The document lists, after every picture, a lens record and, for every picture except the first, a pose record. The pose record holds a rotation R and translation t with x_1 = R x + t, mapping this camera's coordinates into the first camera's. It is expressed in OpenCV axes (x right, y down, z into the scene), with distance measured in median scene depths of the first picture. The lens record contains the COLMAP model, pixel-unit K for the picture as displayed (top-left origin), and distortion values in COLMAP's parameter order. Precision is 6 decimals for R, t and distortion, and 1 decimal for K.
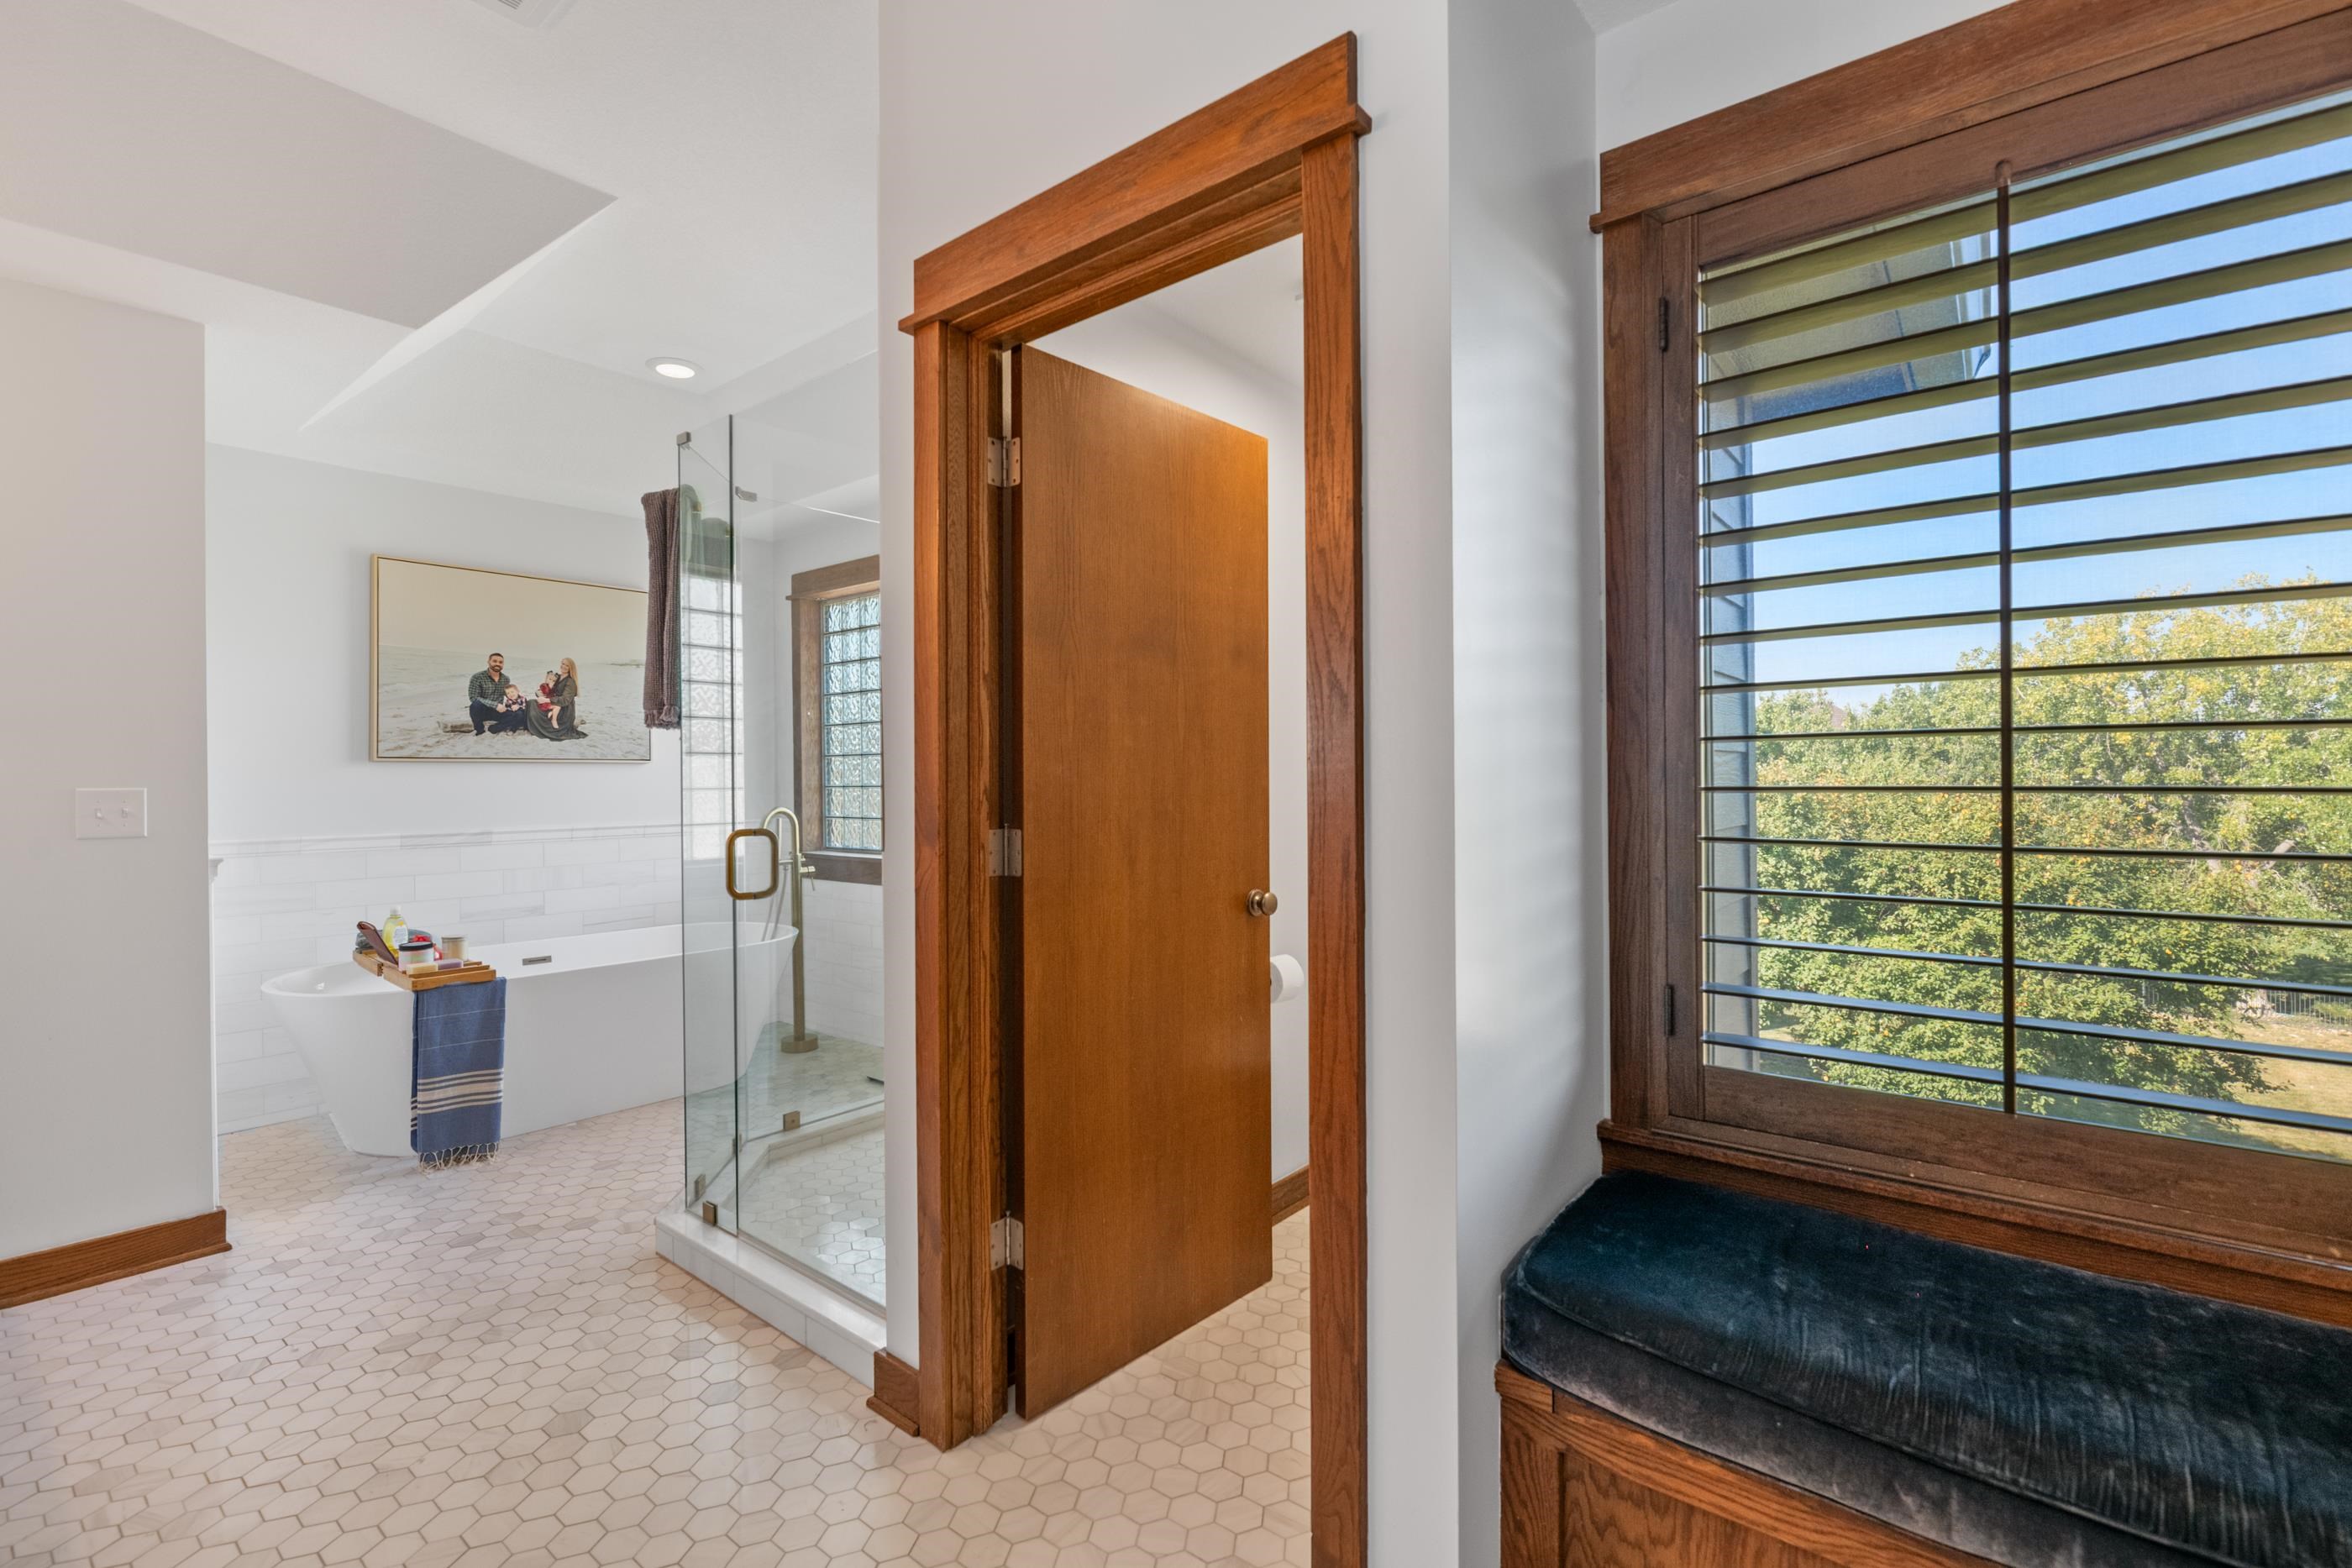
lens RADIAL K [[1032.5, 0, 1177.4], [0, 1032.5, 774.3], [0, 0, 1]] dist [-0.001156, -0.002506]
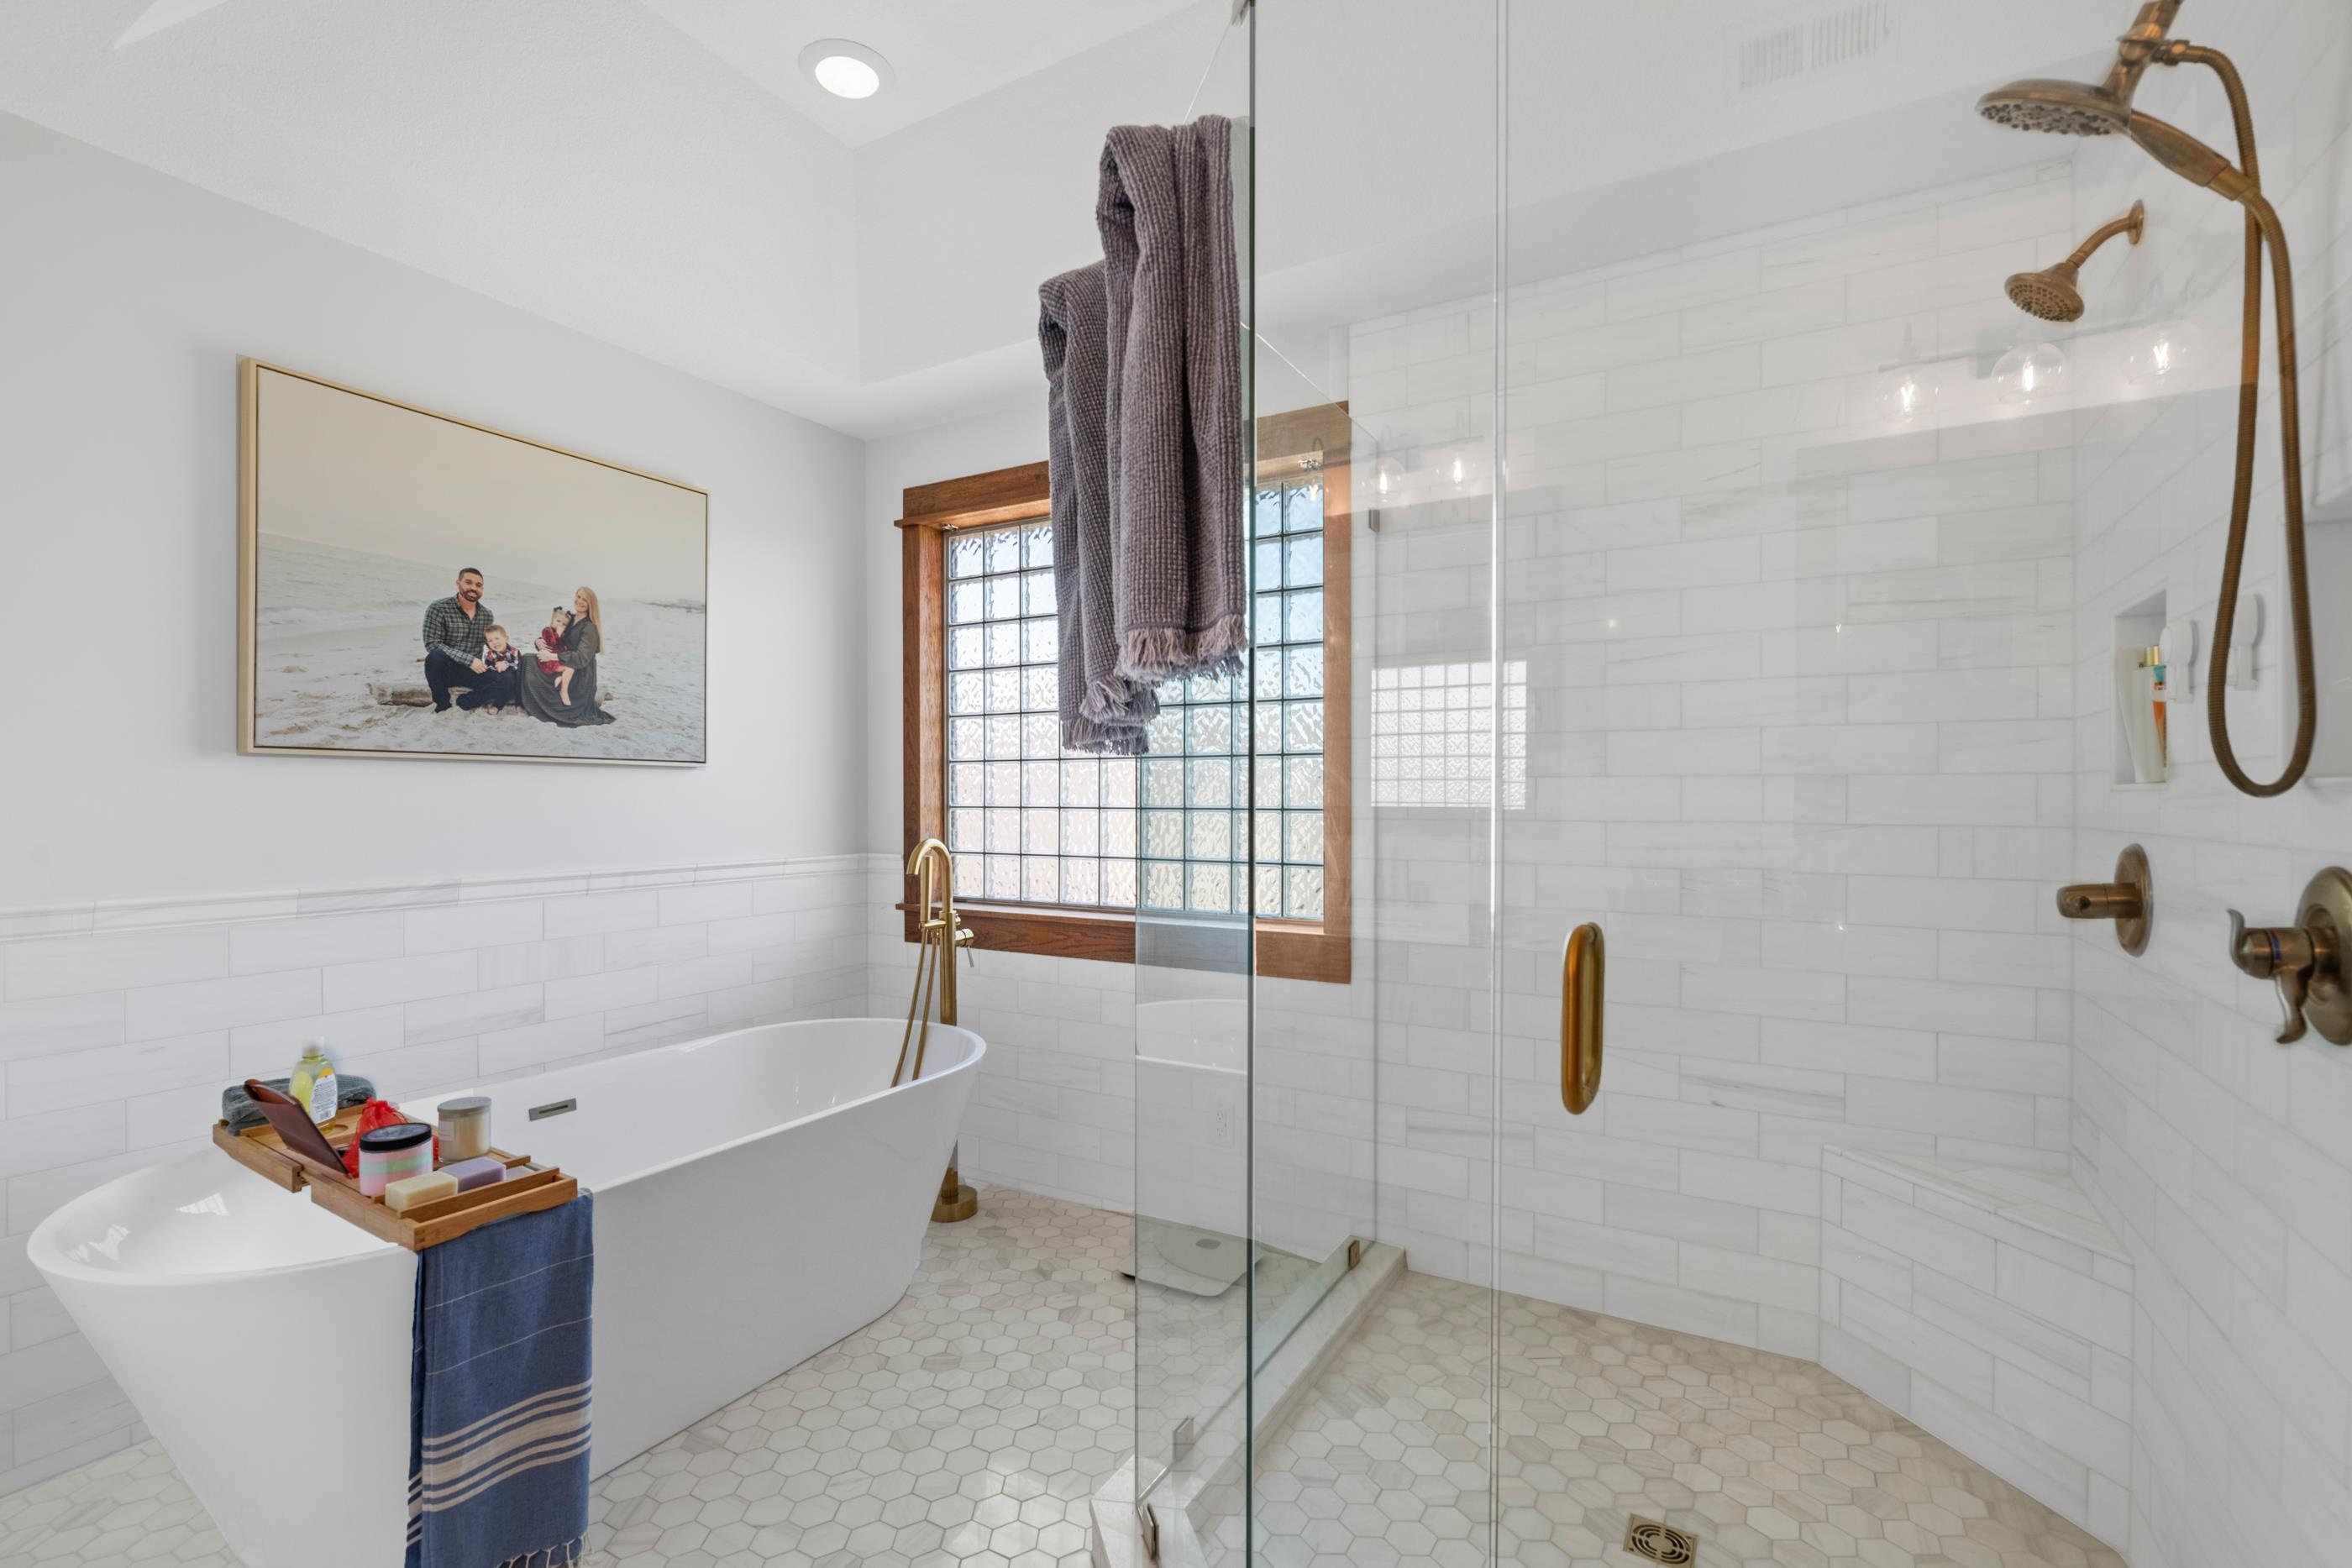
lens RADIAL K [[1032.5, 0, 1176.9], [0, 1032.5, 800.0], [0, 0, 1]] dist [-0.001156, -0.002506]
pose [[0.987066, 0.007267, 0.160149, -0.365594], [-0.007941, 0.999962, 0.003570, 0.004933], [-0.160117, -0.004796, 0.987086, 0.375551]]
